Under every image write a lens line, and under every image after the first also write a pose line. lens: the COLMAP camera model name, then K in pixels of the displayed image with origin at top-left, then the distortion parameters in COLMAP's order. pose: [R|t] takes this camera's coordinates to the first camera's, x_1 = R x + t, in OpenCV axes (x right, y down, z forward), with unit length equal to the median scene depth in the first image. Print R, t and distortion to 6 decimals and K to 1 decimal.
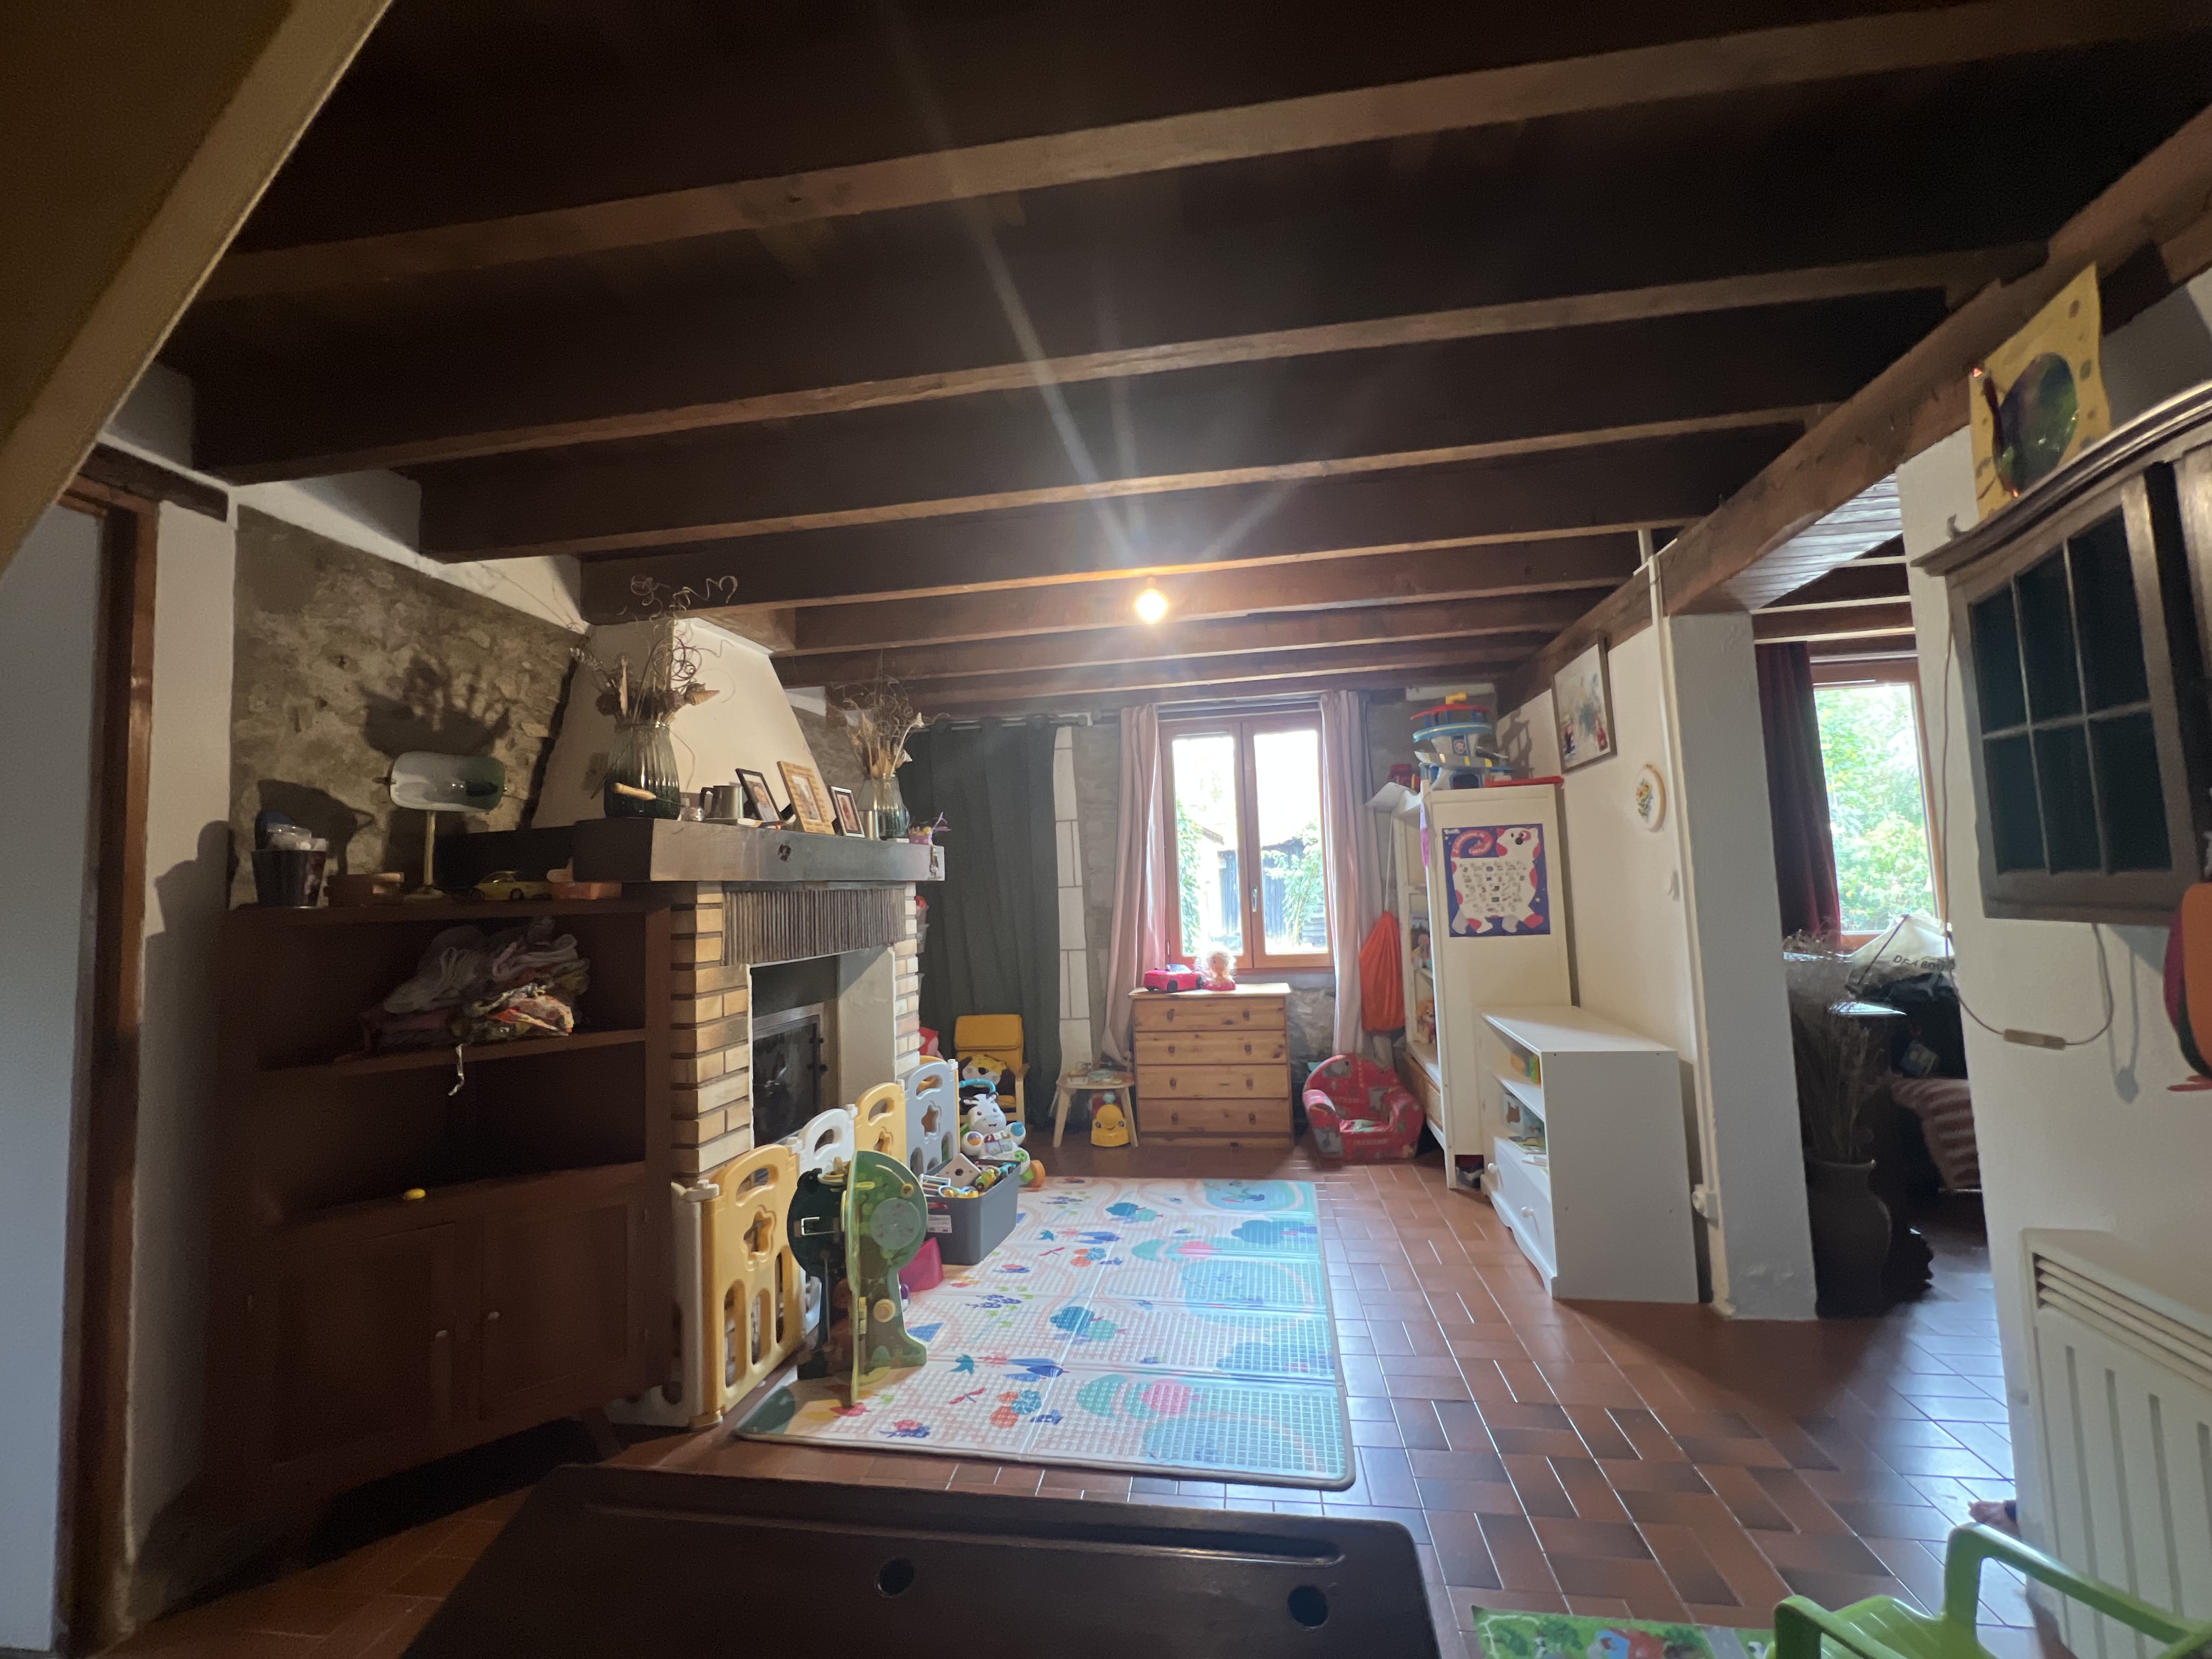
lens RADIAL K [[886.3, 0, 1105.1], [0, 886.3, 821.6], [0, 0, 1]] dist [-0.000133, 0.000433]
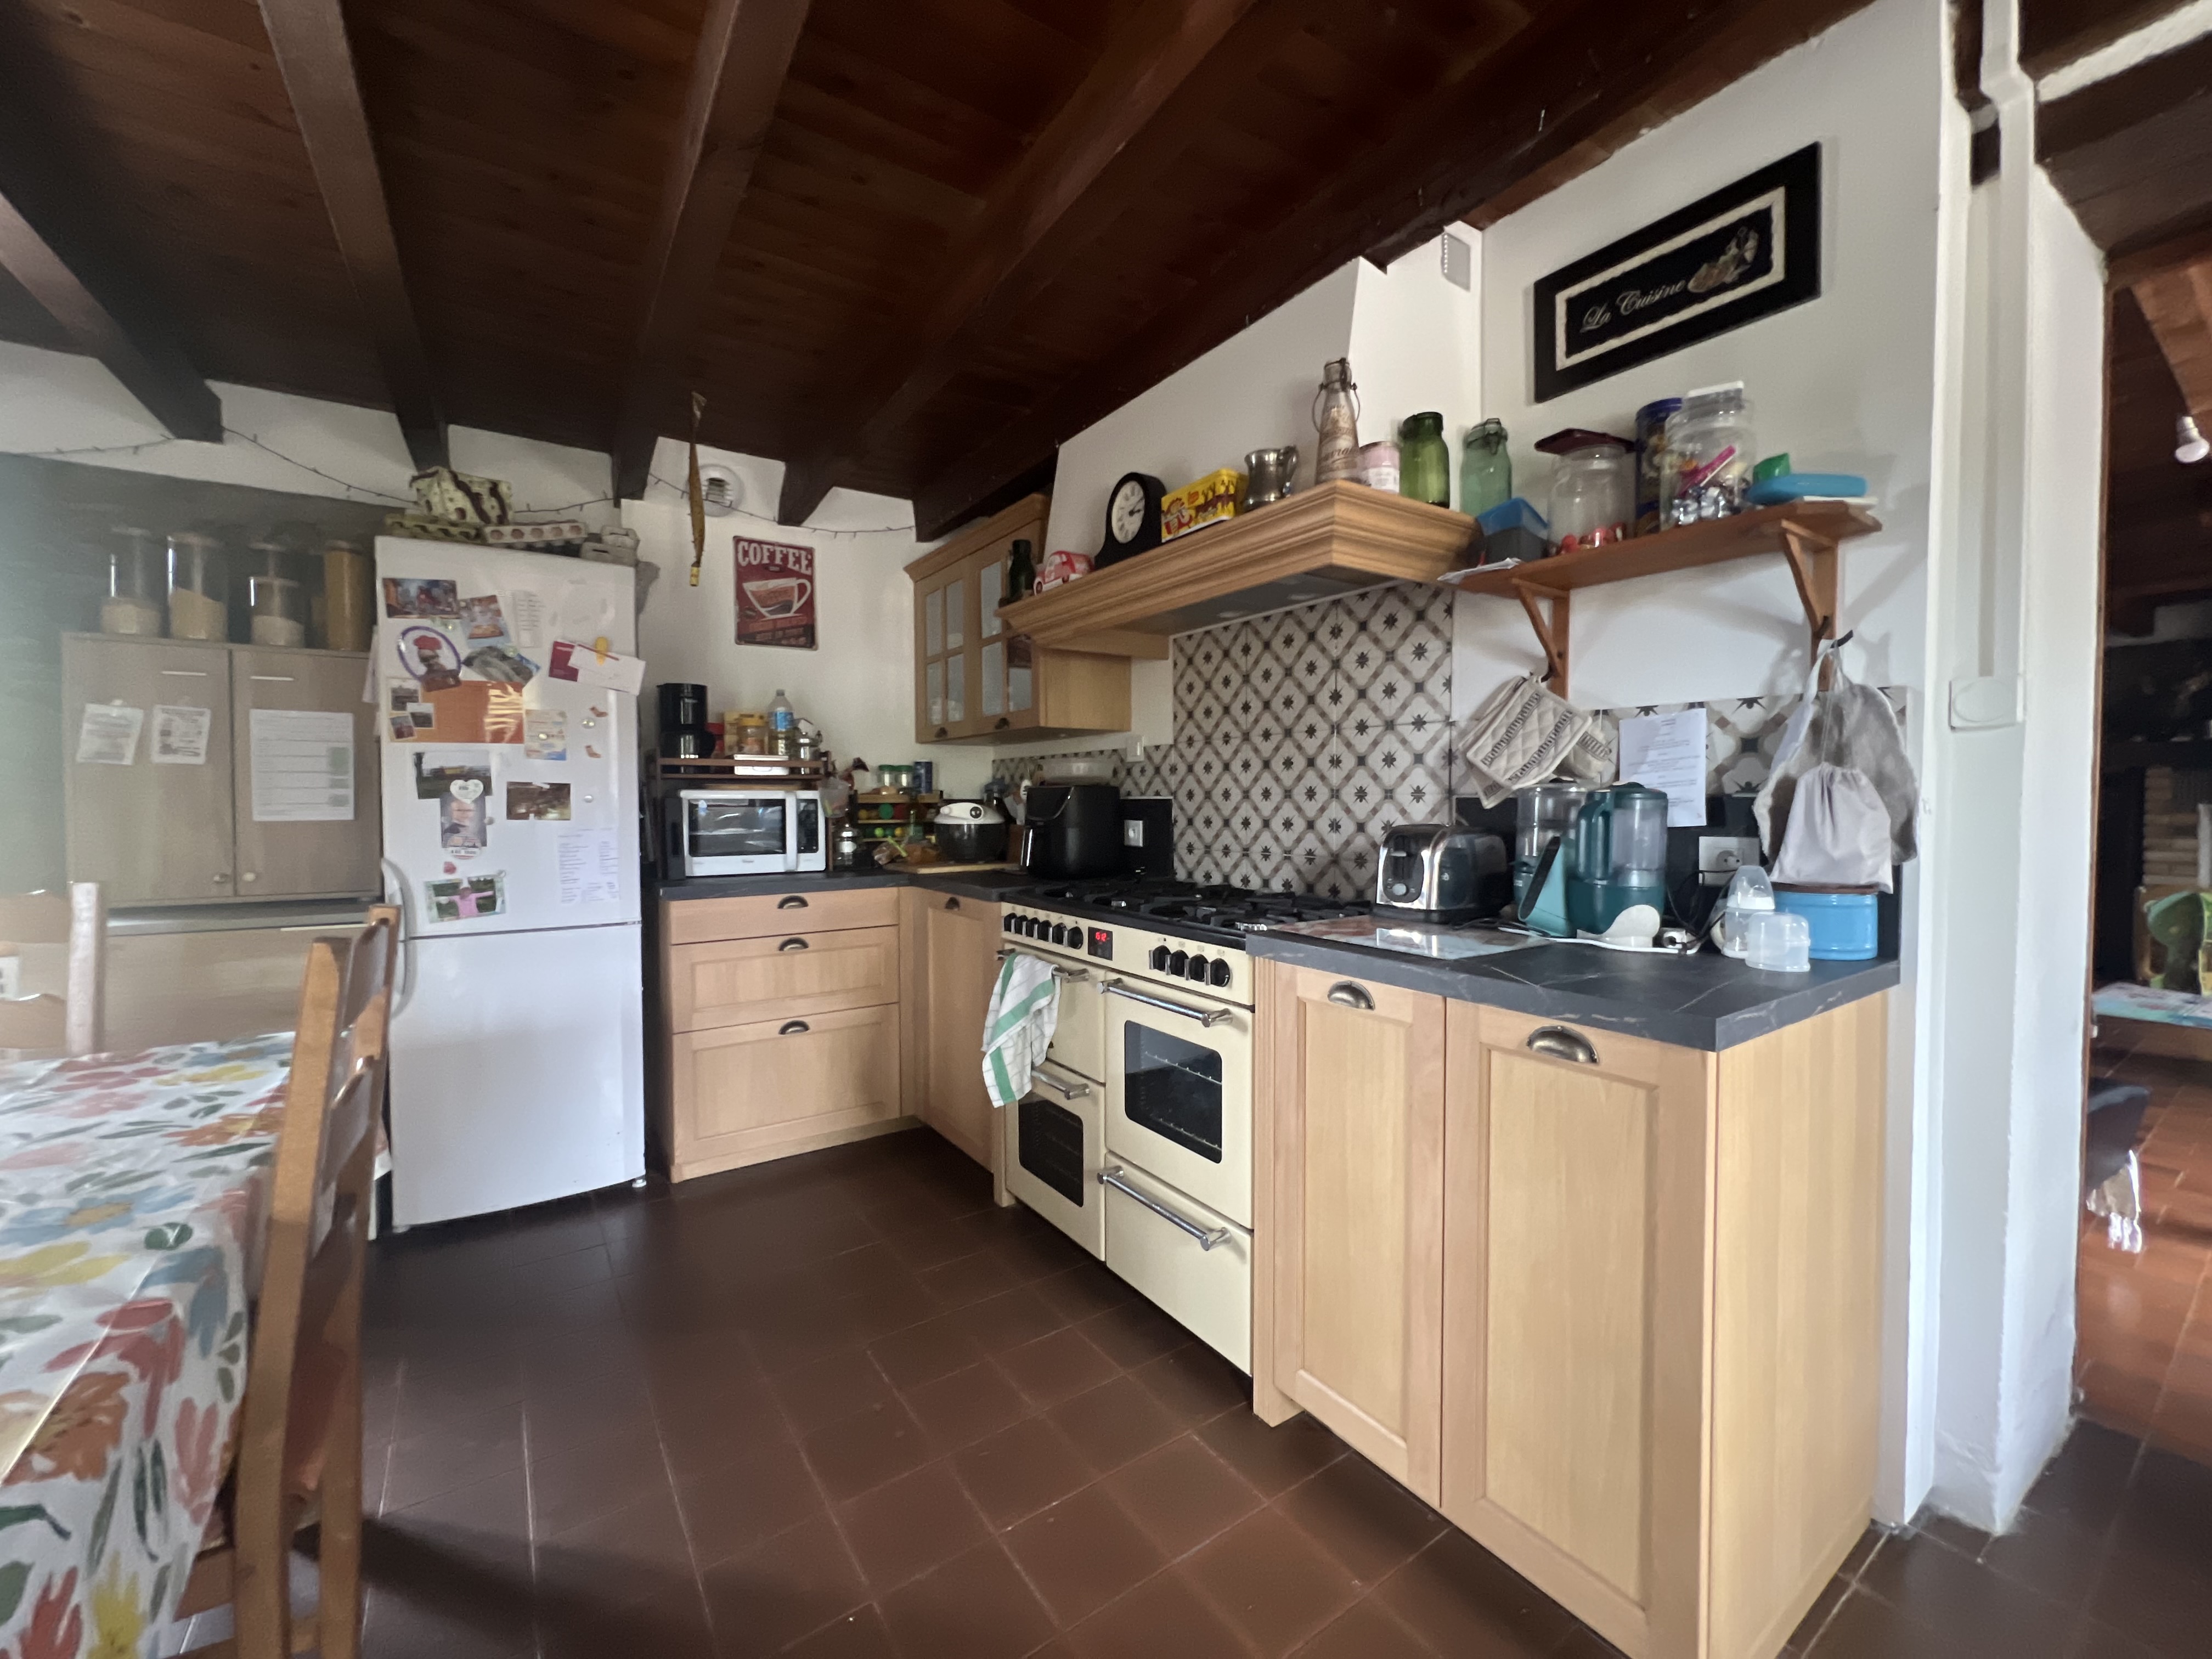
lens RADIAL K [[886.3, 0, 1105.1], [0, 886.3, 821.6], [0, 0, 1]] dist [-0.000133, 0.000433]
pose [[-0.730266, 0.059236, -0.680590, 2.751775], [0.082313, 0.996605, -0.001581, -0.010010], [0.678186, -0.057176, -0.732663, 0.705863]]
